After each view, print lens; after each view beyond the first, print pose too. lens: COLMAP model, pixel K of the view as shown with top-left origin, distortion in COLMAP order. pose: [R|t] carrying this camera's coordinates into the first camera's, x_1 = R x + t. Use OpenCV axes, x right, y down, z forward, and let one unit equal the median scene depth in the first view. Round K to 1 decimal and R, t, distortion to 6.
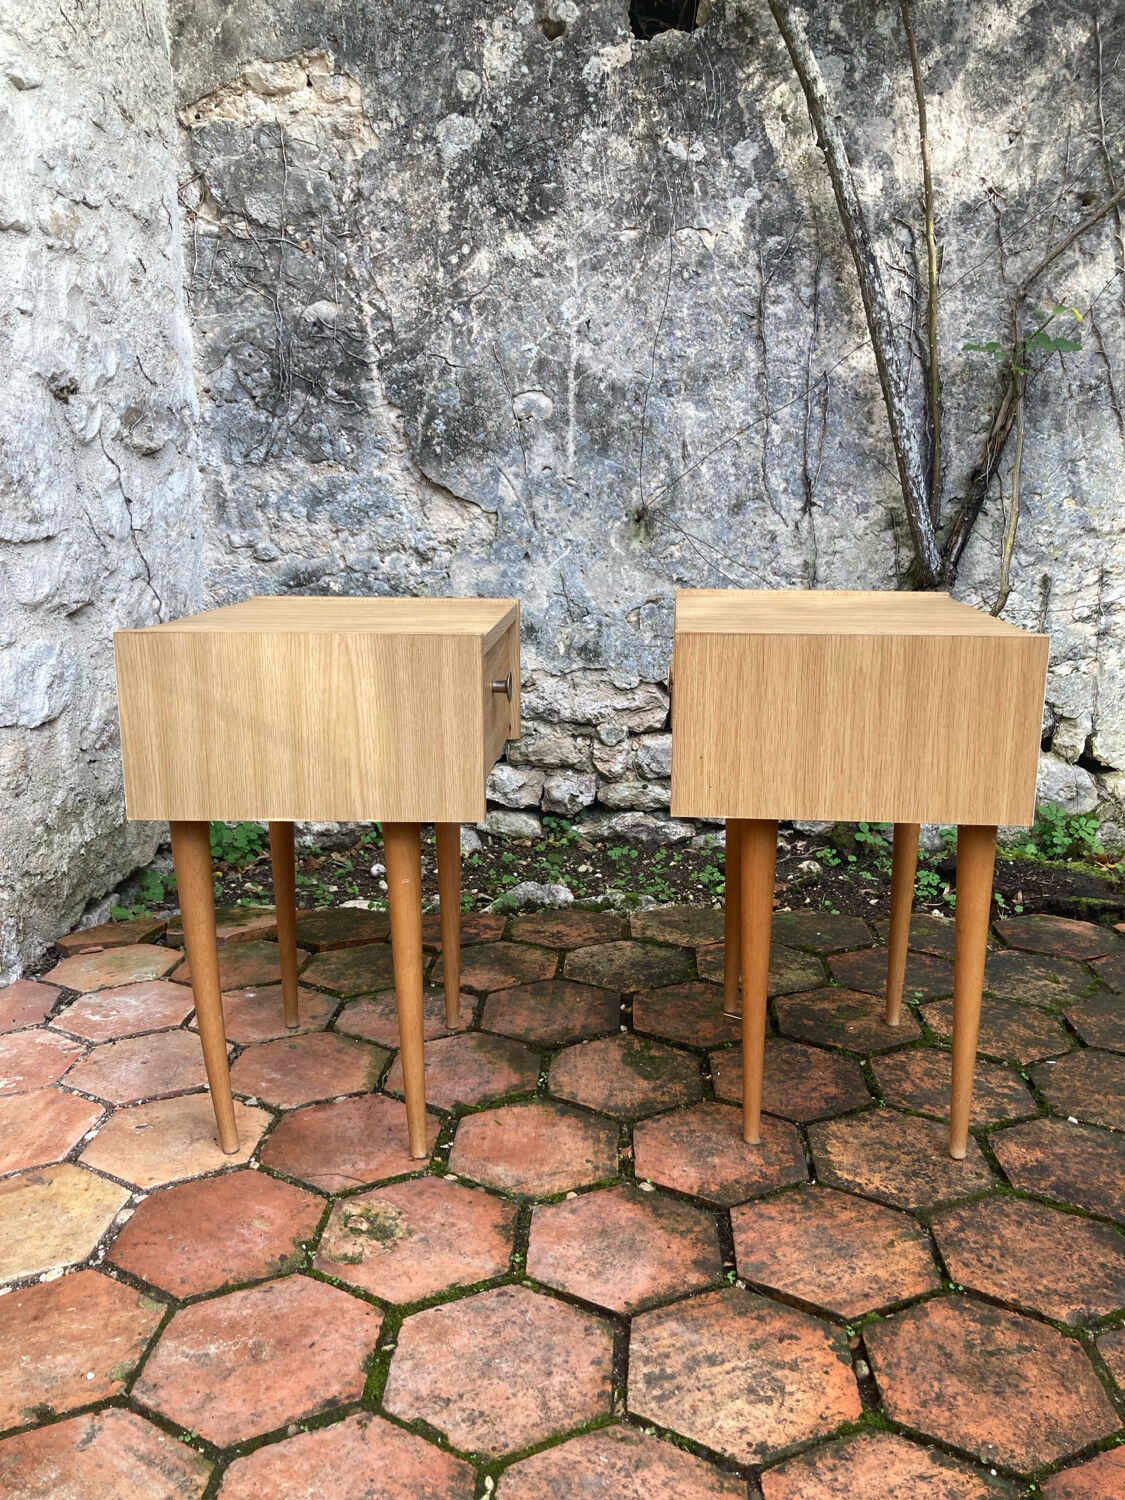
lens RADIAL K [[1228.4, 0, 571.2], [0, 1228.4, 773.5], [0, 0, 1]] dist [0.014524, -0.011785]
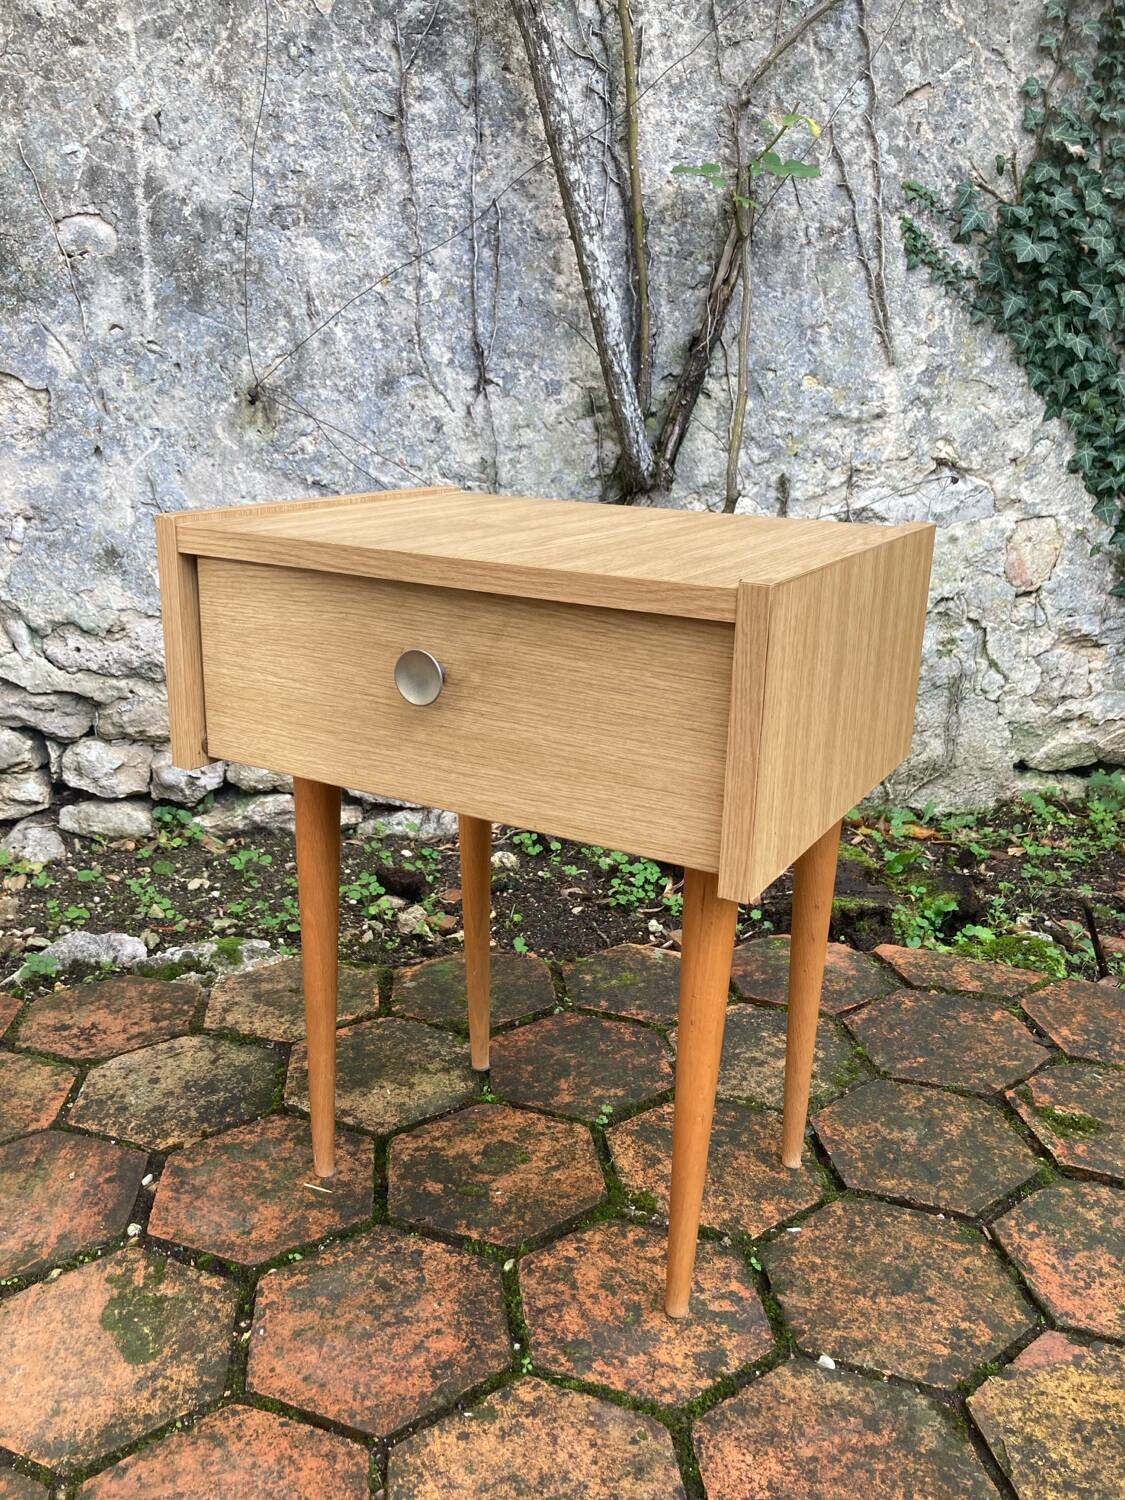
lens RADIAL K [[1236.2, 0, 569.7], [0, 1236.2, 760.4], [0, 0, 1]] dist [0.018756, -0.011553]
pose [[0.982834, -0.048302, 0.178055, 0.099686], [0.036381, 0.996910, 0.069620, -0.038756], [-0.180868, -0.061947, 0.981555, 0.232329]]
